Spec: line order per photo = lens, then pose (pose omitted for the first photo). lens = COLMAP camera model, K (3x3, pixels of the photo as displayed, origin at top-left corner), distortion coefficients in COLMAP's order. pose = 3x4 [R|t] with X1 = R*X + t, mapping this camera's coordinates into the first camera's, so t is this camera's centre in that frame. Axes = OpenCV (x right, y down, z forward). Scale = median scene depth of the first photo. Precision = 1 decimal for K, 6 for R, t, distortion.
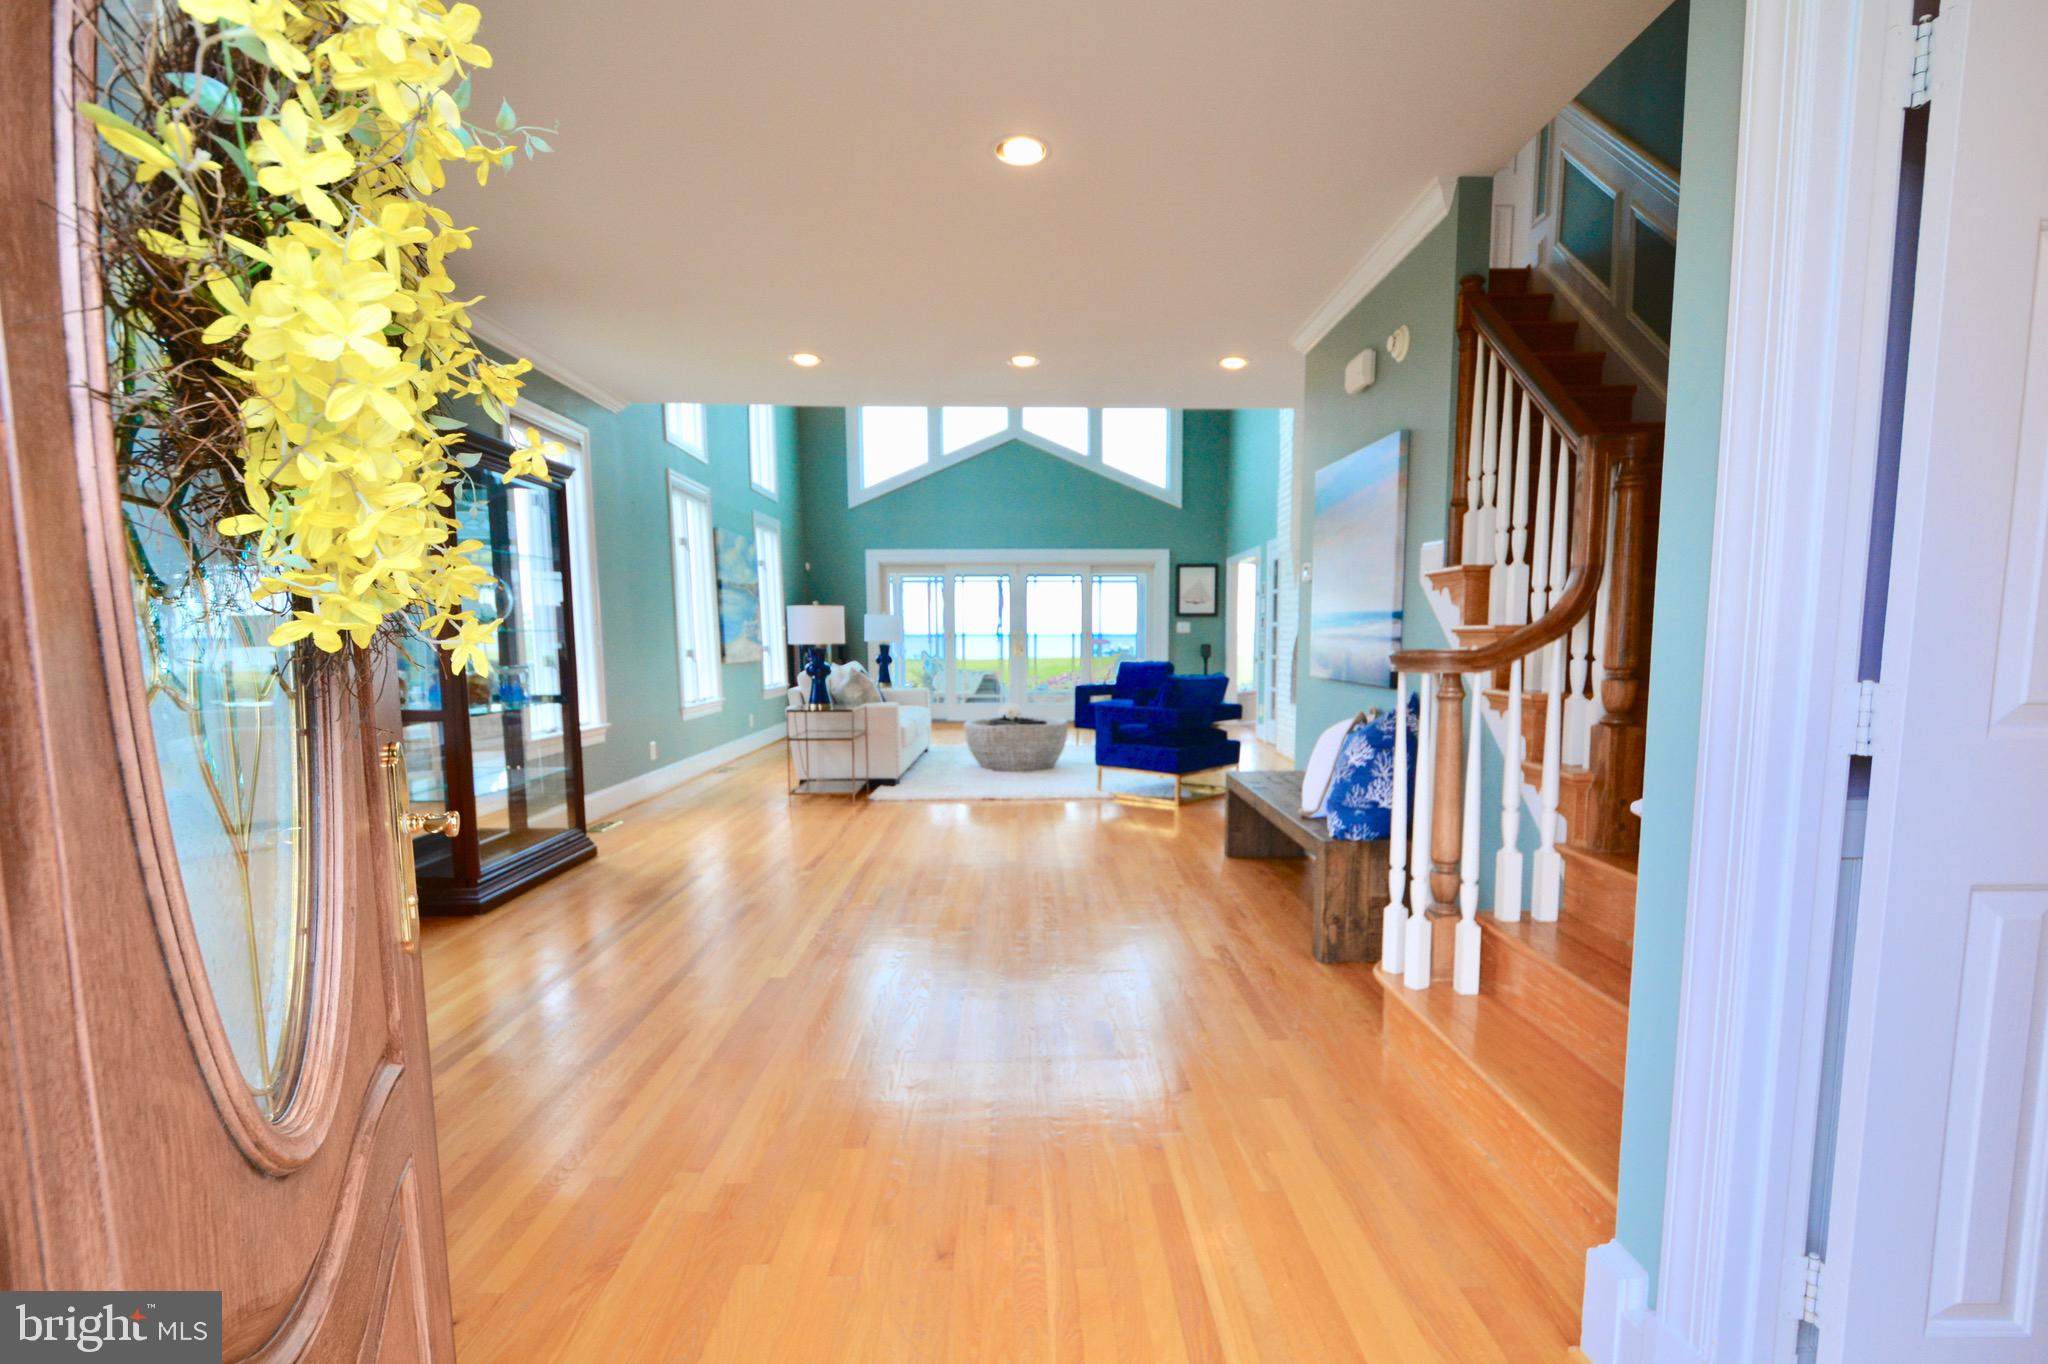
lens RADIAL K [[902.8, 0, 1018.7], [0, 902.8, 742.8], [0, 0, 1]] dist [0.025026, -0.022542]
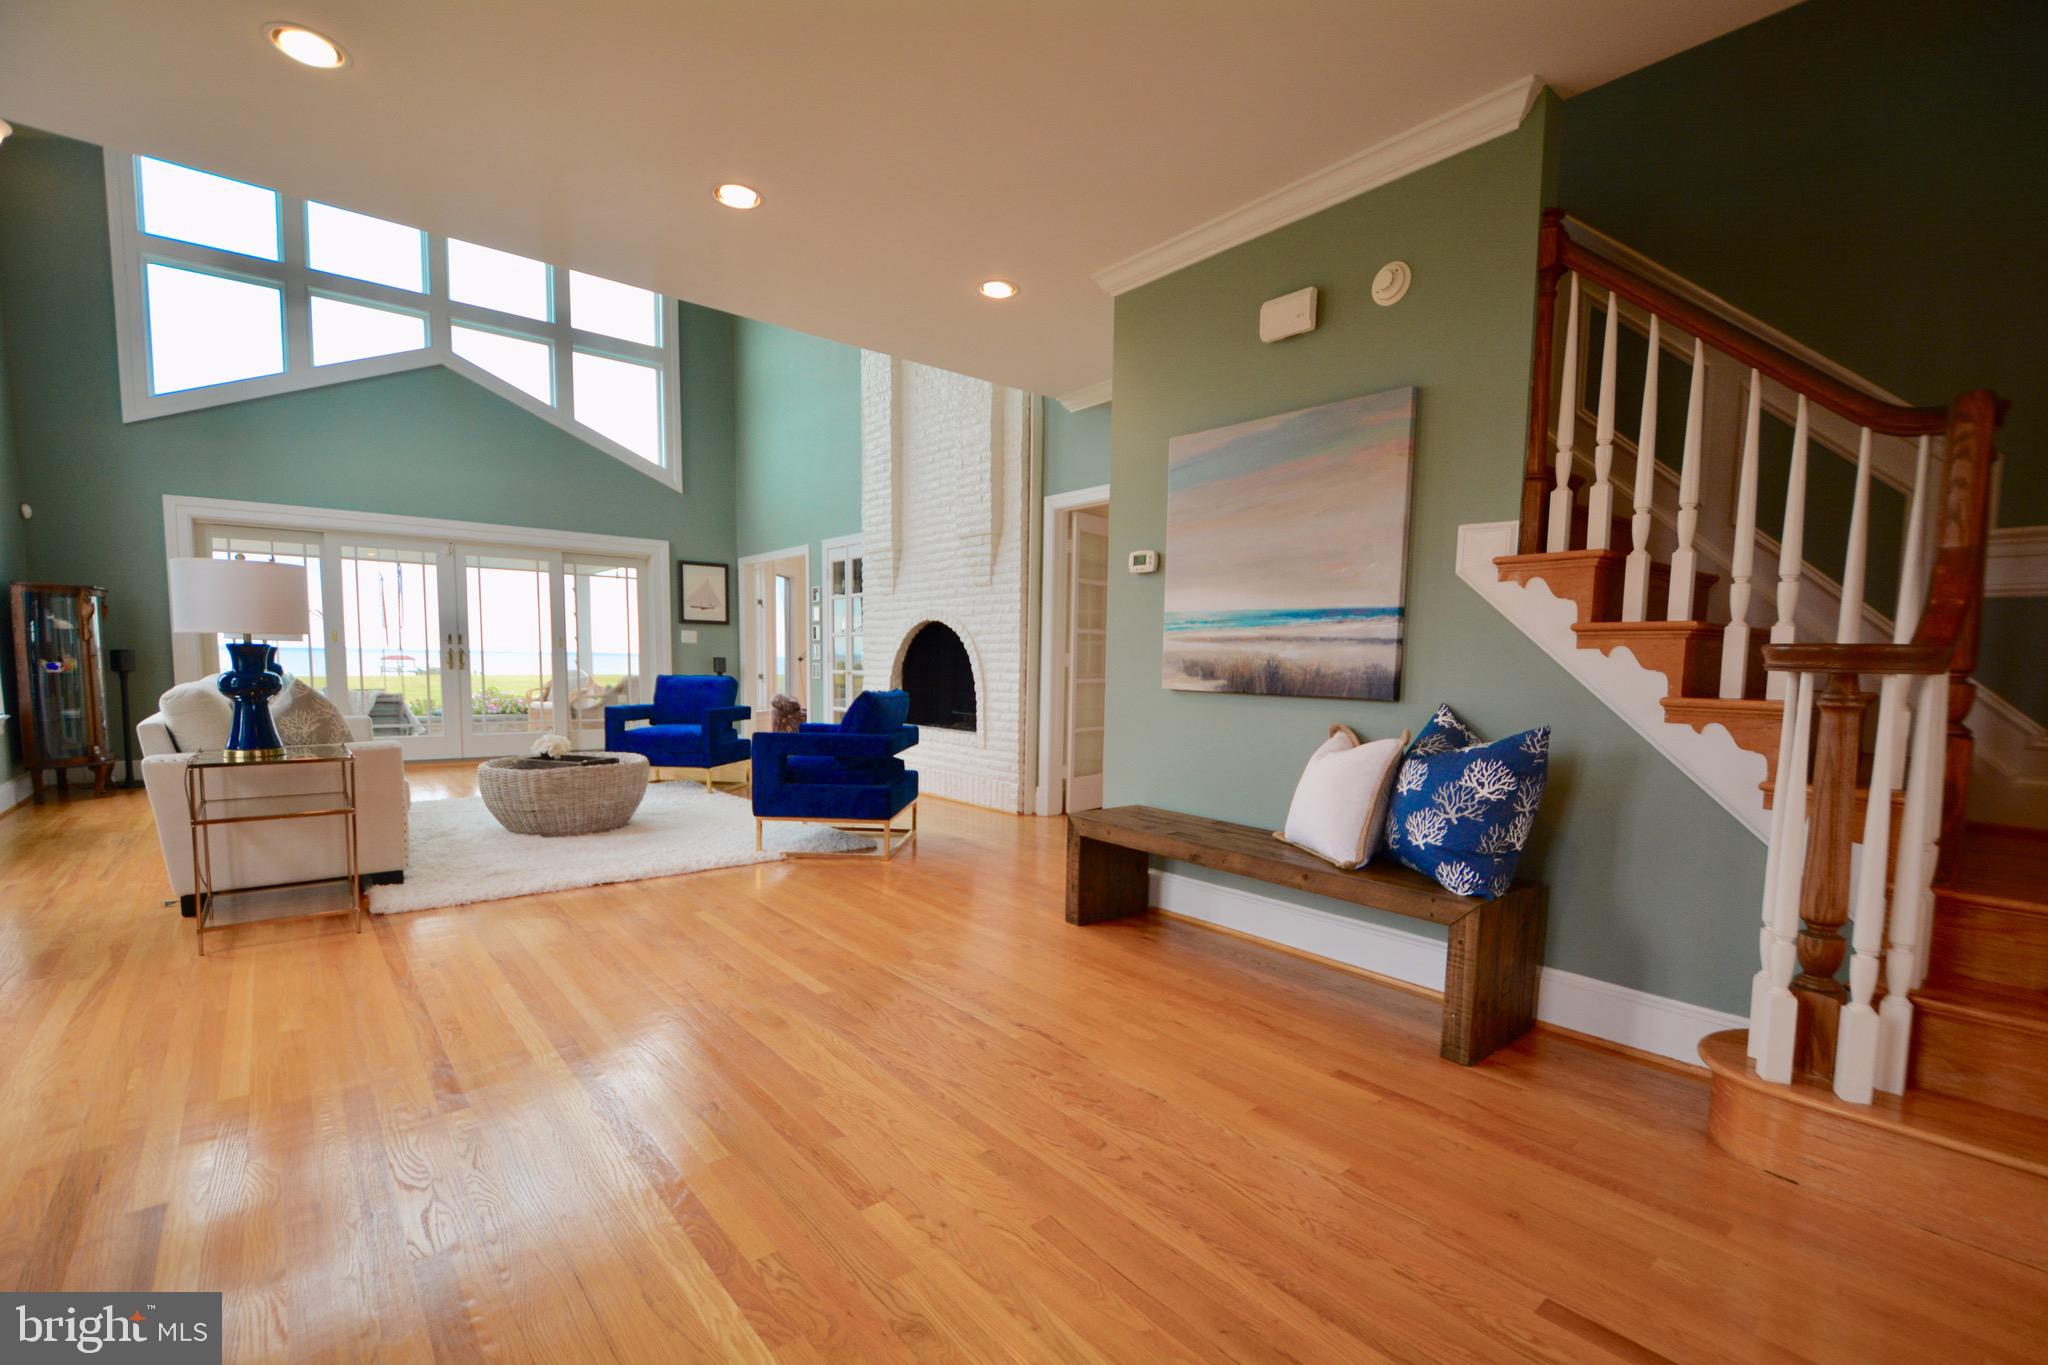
lens RADIAL K [[905.3, 0, 1027.0], [0, 905.3, 752.9], [0, 0, 1]] dist [0.022246, -0.017509]
pose [[0.781645, -0.048007, 0.621874, -0.159420], [0.054790, 0.998464, 0.008213, -0.016488], [-0.621313, 0.027653, 0.783074, 0.243092]]
